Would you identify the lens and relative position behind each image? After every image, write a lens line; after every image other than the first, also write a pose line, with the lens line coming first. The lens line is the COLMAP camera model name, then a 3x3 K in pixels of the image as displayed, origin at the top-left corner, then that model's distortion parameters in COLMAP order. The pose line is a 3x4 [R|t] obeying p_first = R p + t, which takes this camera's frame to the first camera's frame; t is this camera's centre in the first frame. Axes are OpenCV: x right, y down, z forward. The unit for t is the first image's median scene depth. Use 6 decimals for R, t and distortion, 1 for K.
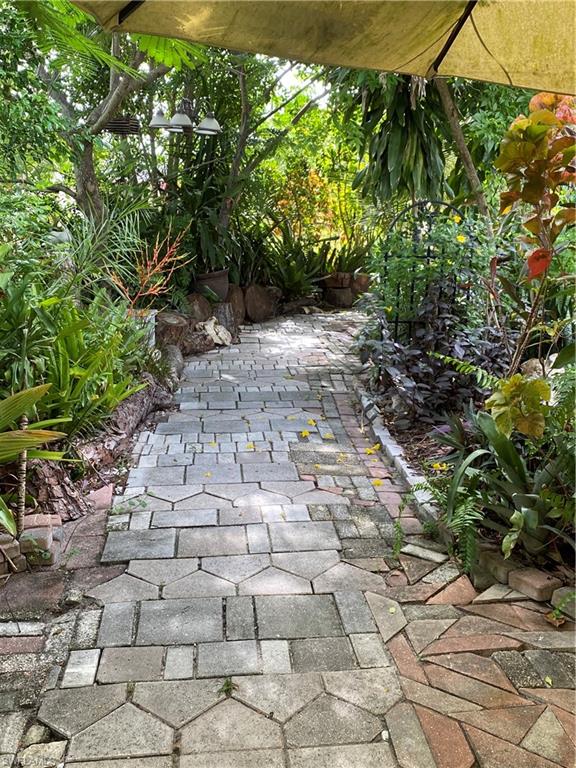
lens RADIAL K [[783.9, 0, 286.3], [0, 783.9, 381.8], [0, 0, 1]] dist [0.119965, 0.000000]
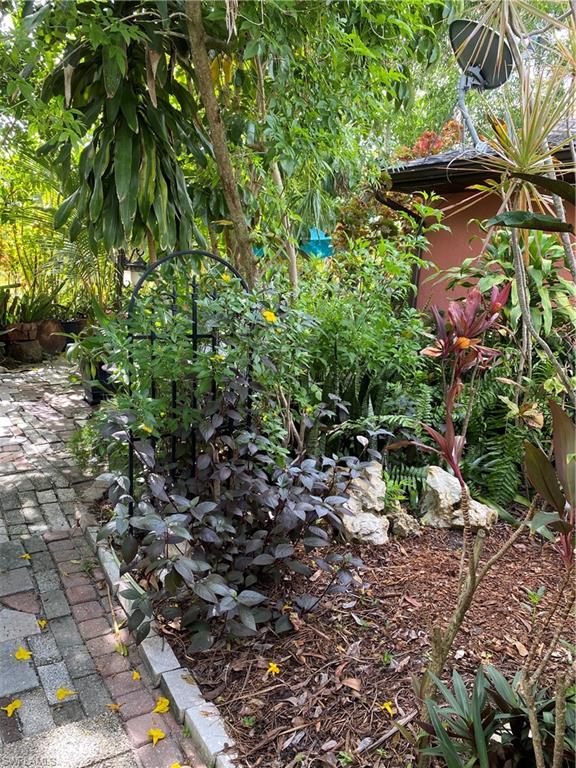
lens RADIAL K [[584.4, 0, 284.4], [0, 584.4, 389.6], [0, 0, 1]] dist [0.022236, -0.014498]
pose [[0.878415, -0.075675, 0.471869, 0.007812], [0.071269, 0.997085, 0.027234, -0.070935], [-0.472554, 0.009707, 0.881248, 0.314181]]
